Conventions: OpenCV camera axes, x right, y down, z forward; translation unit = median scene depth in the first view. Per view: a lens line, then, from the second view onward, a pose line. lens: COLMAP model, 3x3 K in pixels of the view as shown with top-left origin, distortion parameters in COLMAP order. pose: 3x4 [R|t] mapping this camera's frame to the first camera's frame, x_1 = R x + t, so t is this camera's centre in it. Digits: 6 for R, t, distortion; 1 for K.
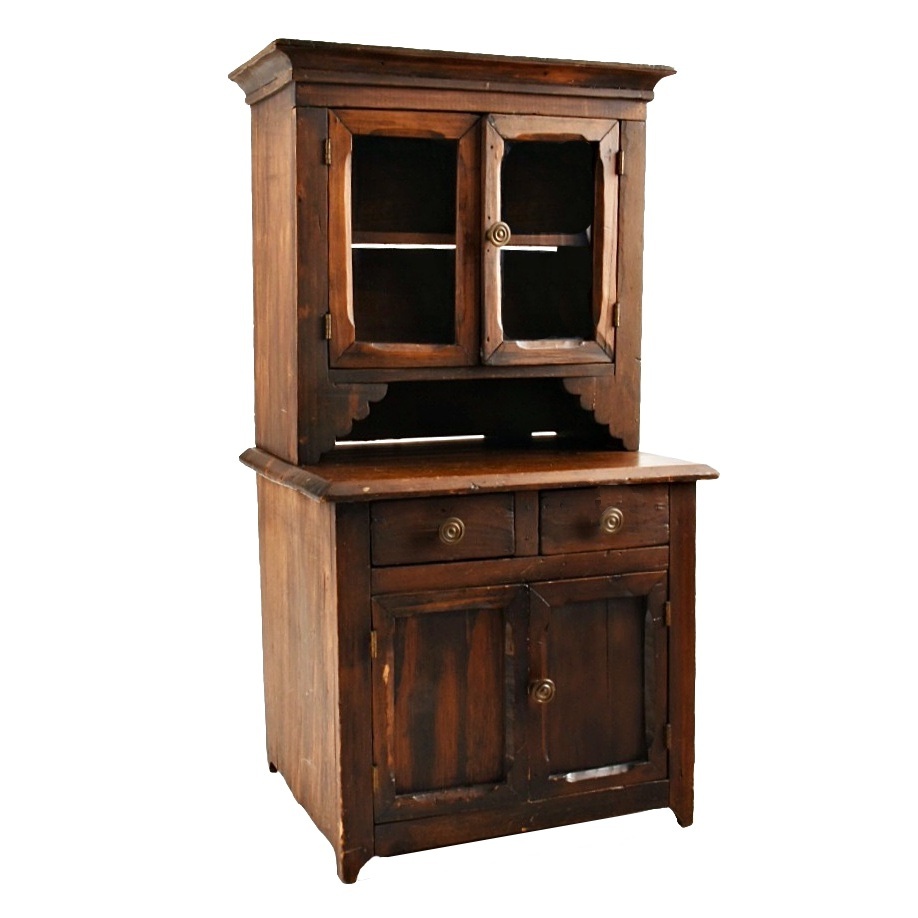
lens RADIAL K [[1283.8, 0, 452.7], [0, 1283.8, 450.4], [0, 0, 1]] dist [-0.053866, 0.000000]
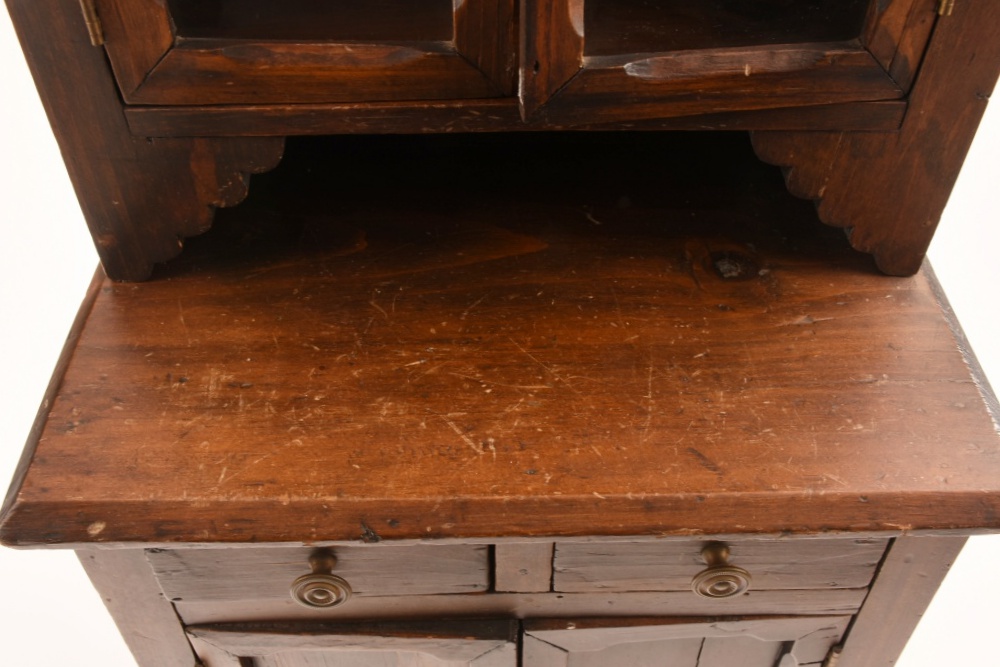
lens RADIAL K [[983.2, 0, 495.7], [0, 983.2, 332.9], [0, 0, 1]] dist [-0.012212, 0.000000]
pose [[0.938136, 0.250330, -0.239239, 0.105960], [-0.042536, 0.768991, 0.637843, -0.209977], [0.343644, -0.588207, 0.732066, 0.760850]]
